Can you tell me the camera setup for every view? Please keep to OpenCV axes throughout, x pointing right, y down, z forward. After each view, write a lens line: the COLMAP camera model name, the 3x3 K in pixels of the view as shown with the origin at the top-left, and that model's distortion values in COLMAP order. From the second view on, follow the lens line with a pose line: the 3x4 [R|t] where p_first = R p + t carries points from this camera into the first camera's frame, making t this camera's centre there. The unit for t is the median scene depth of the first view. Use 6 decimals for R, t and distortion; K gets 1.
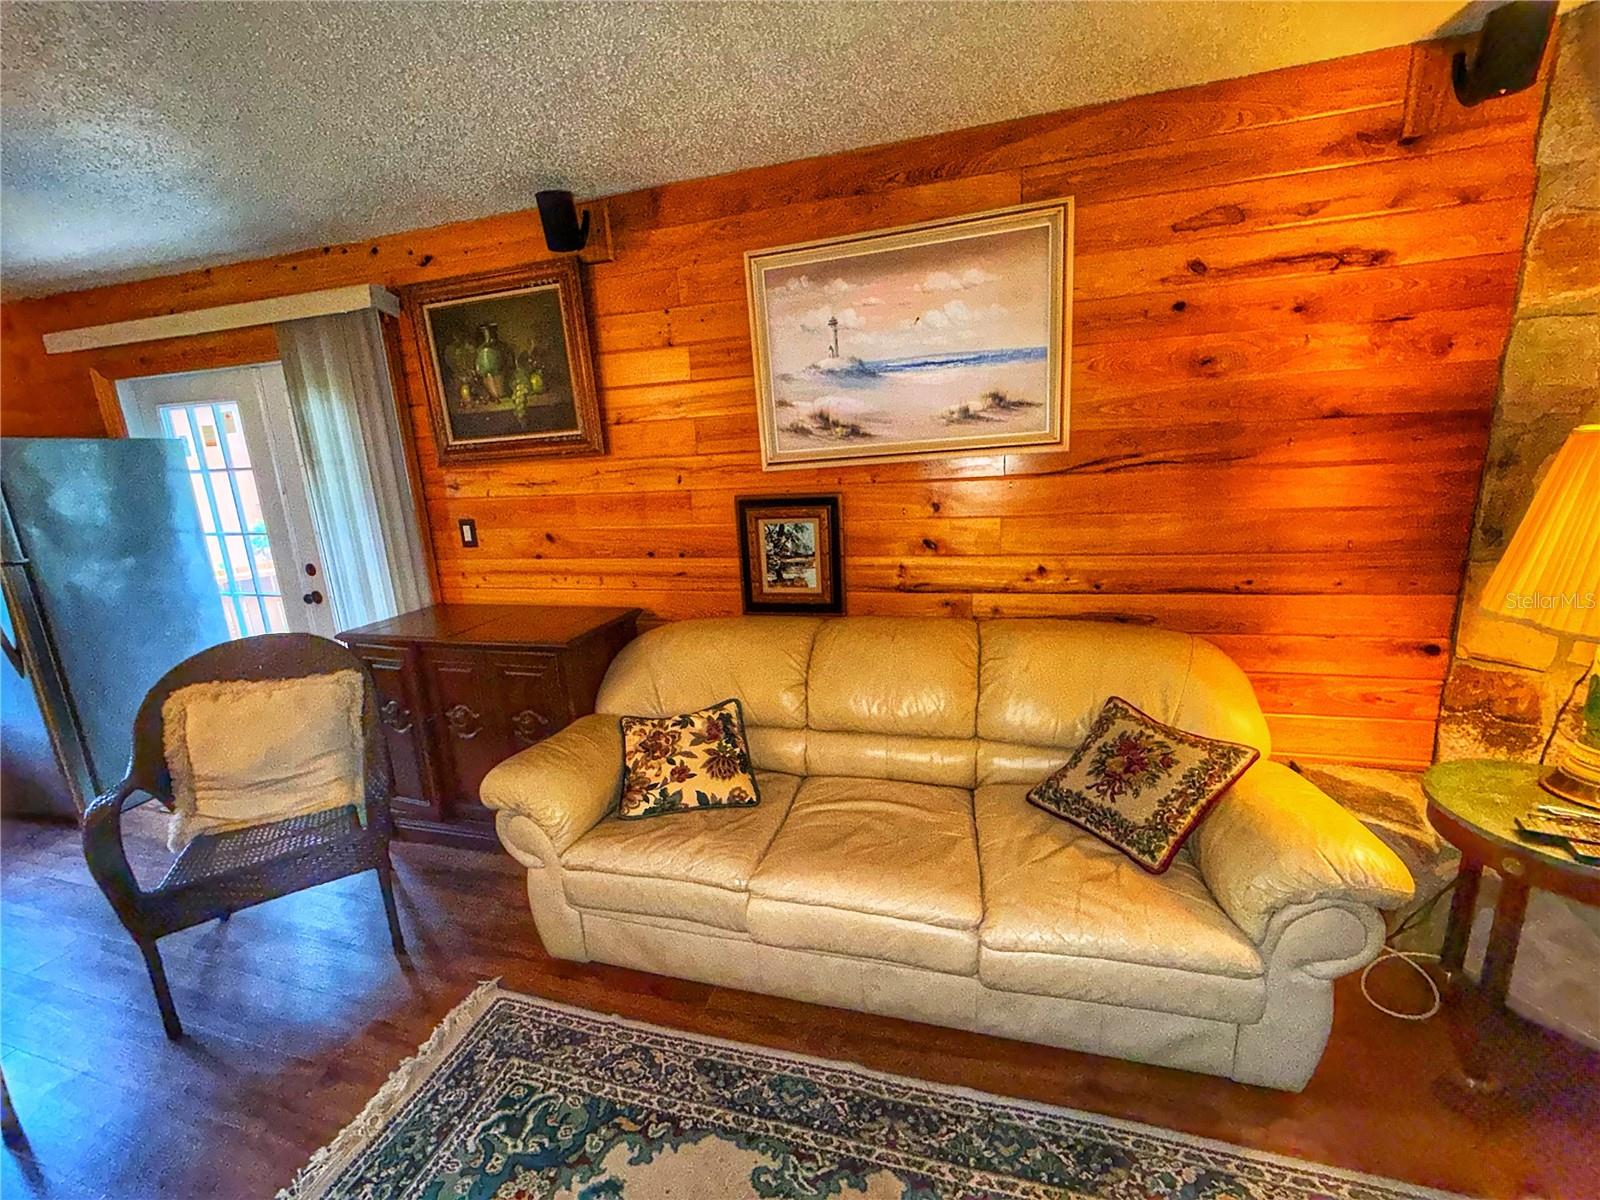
lens RADIAL K [[640.1, 0, 794.4], [0, 640.1, 599.7], [0, 0, 1]] dist [-0.001225, 0.000370]
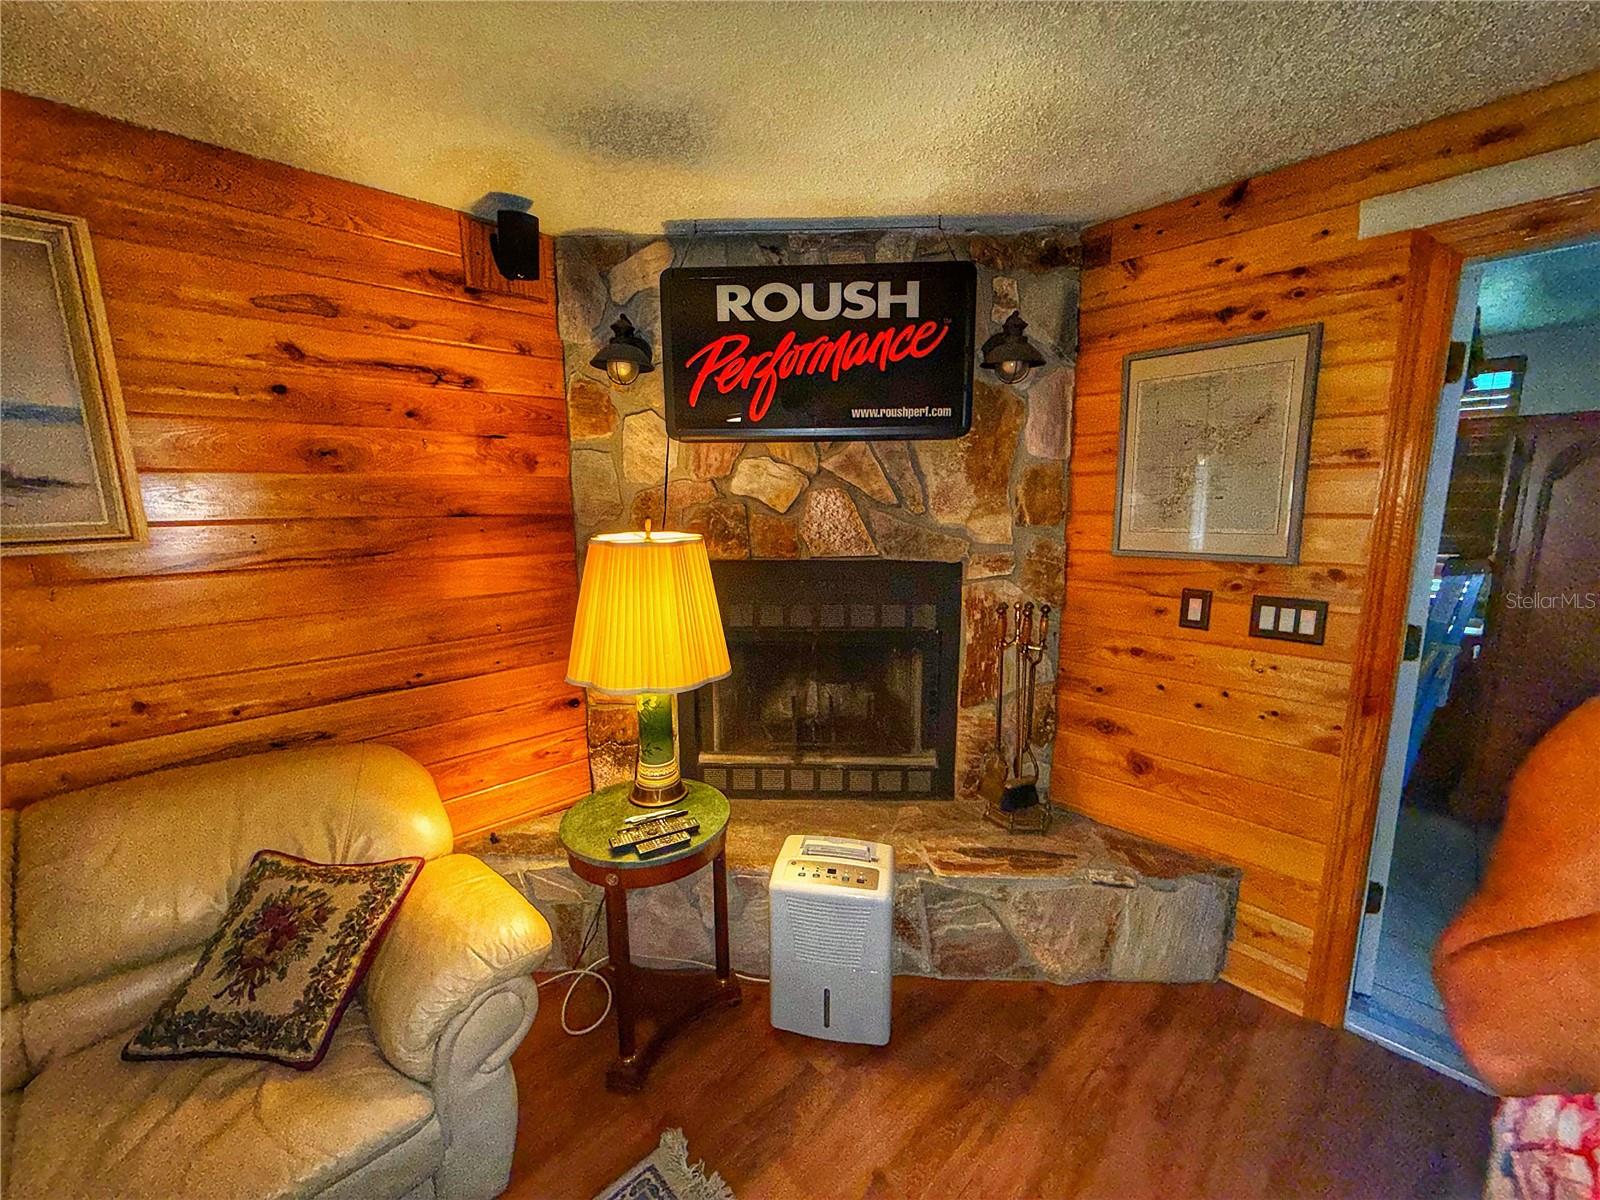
lens RADIAL K [[640.1, 0, 794.4], [0, 640.1, 599.7], [0, 0, 1]] dist [-0.001225, 0.000370]
pose [[0.511586, -0.086561, 0.854861, 0.176883], [0.173681, 0.984793, -0.004221, -0.038731], [-0.841495, 0.150632, 0.518840, -0.027822]]
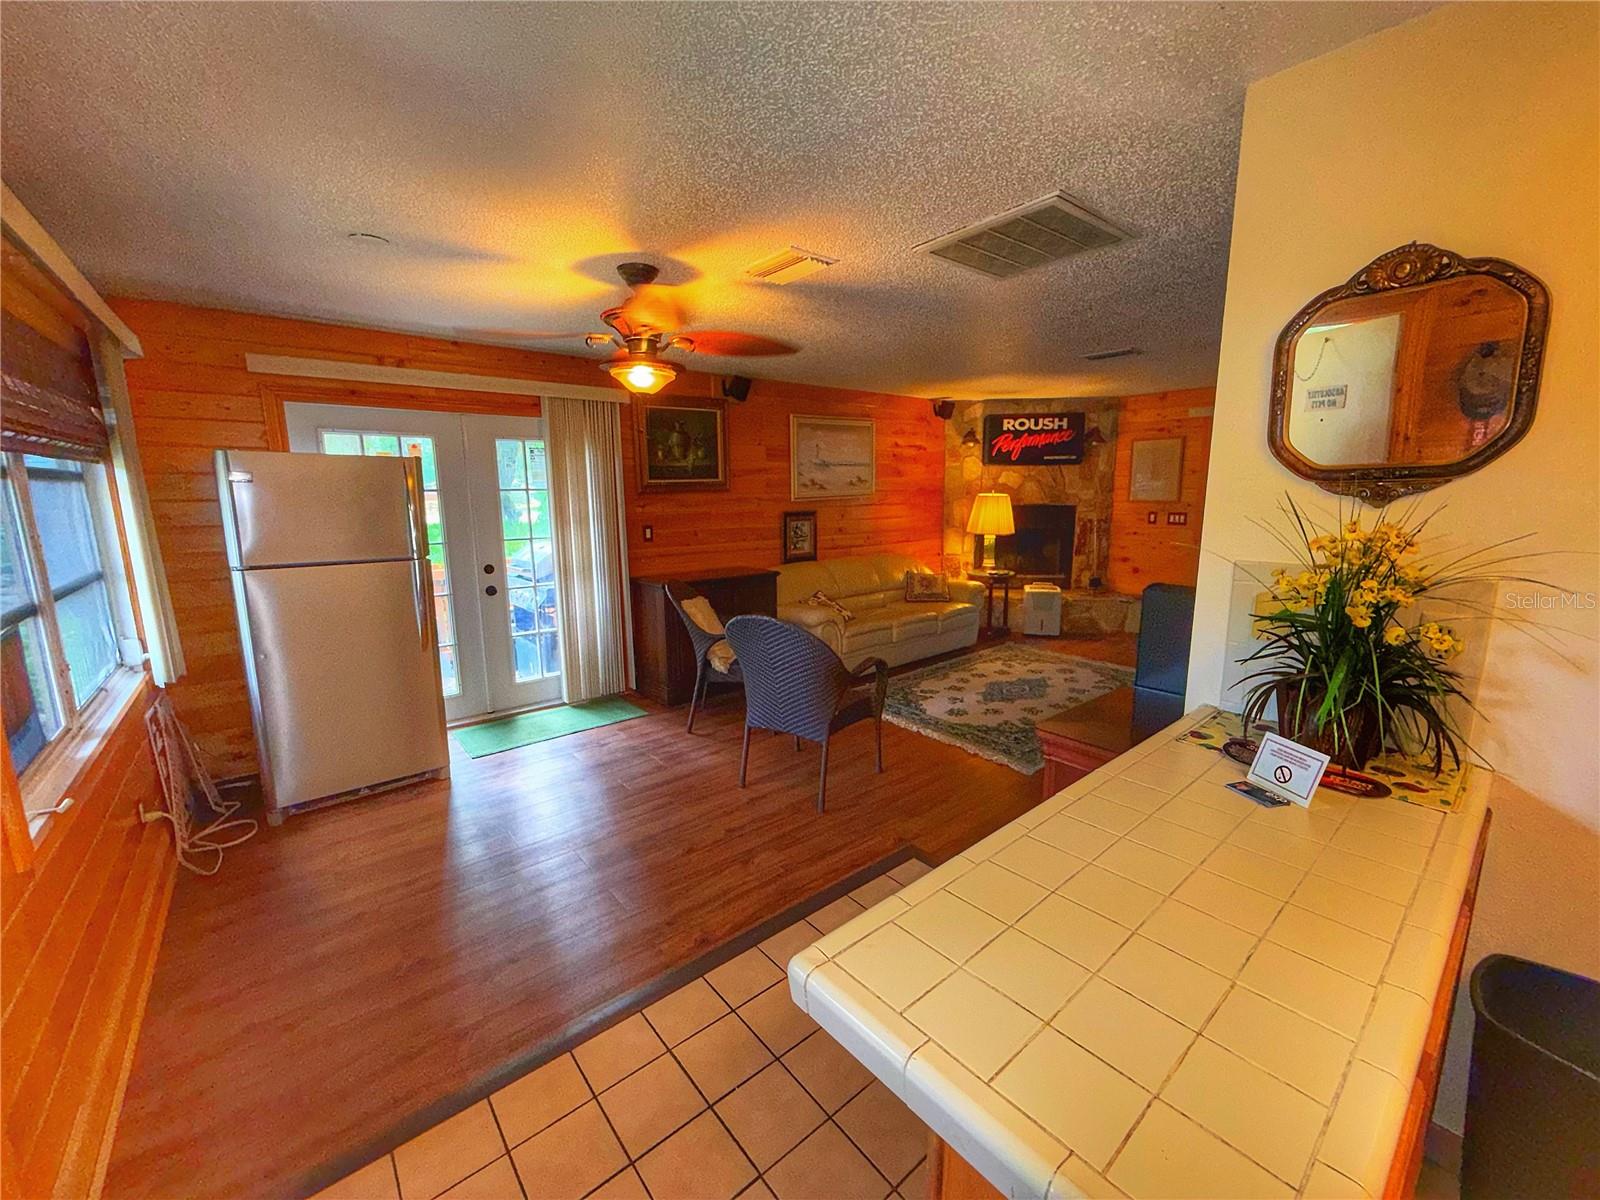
lens RADIAL K [[640.1, 0, 794.4], [0, 640.1, 599.7], [0, 0, 1]] dist [-0.001225, 0.000370]
pose [[0.567997, -0.096057, 0.817406, -2.462692], [0.165916, 0.986140, 0.000595, 0.193633], [-0.806133, 0.135283, 0.576062, -0.394392]]
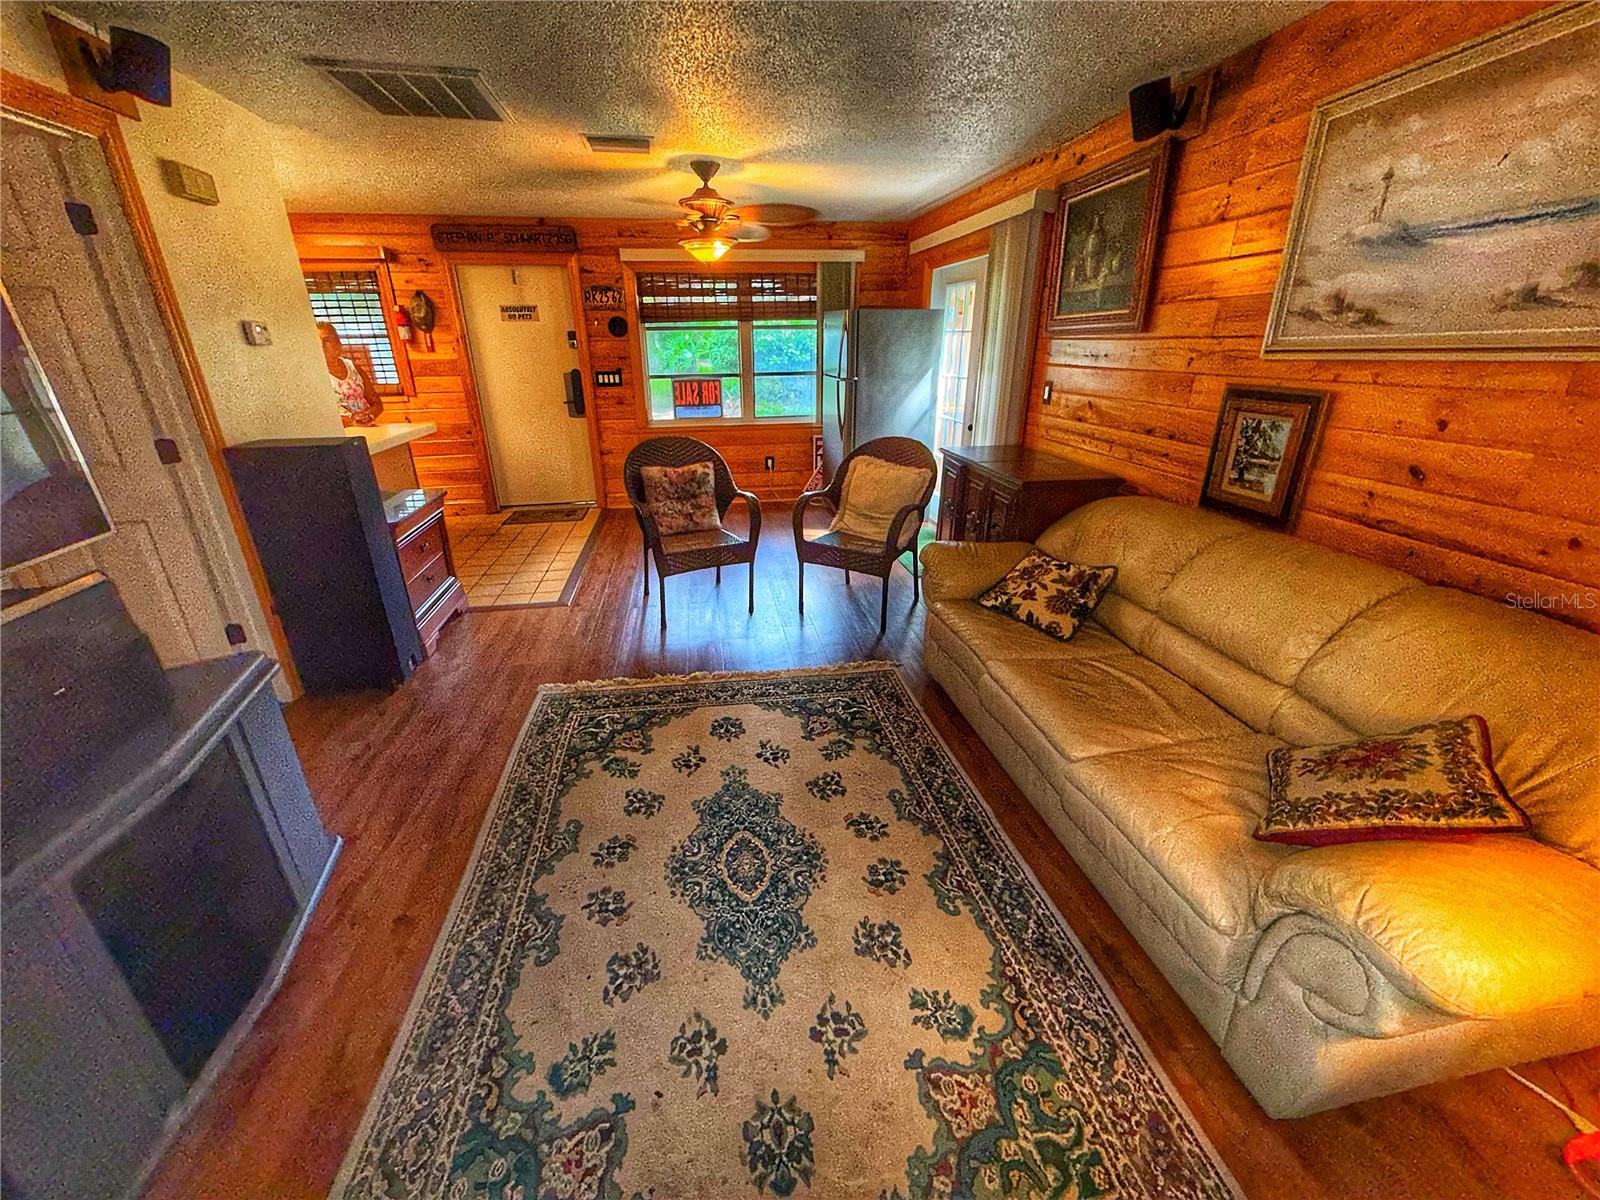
lens RADIAL K [[640.1, 0, 794.4], [0, 640.1, 599.7], [0, 0, 1]] dist [-0.001225, 0.000370]
pose [[0.421716, 0.385149, -0.820863, 0.695984], [-0.217646, 0.921833, 0.320709, -0.033785], [0.880219, 0.043409, 0.472578, -0.036878]]
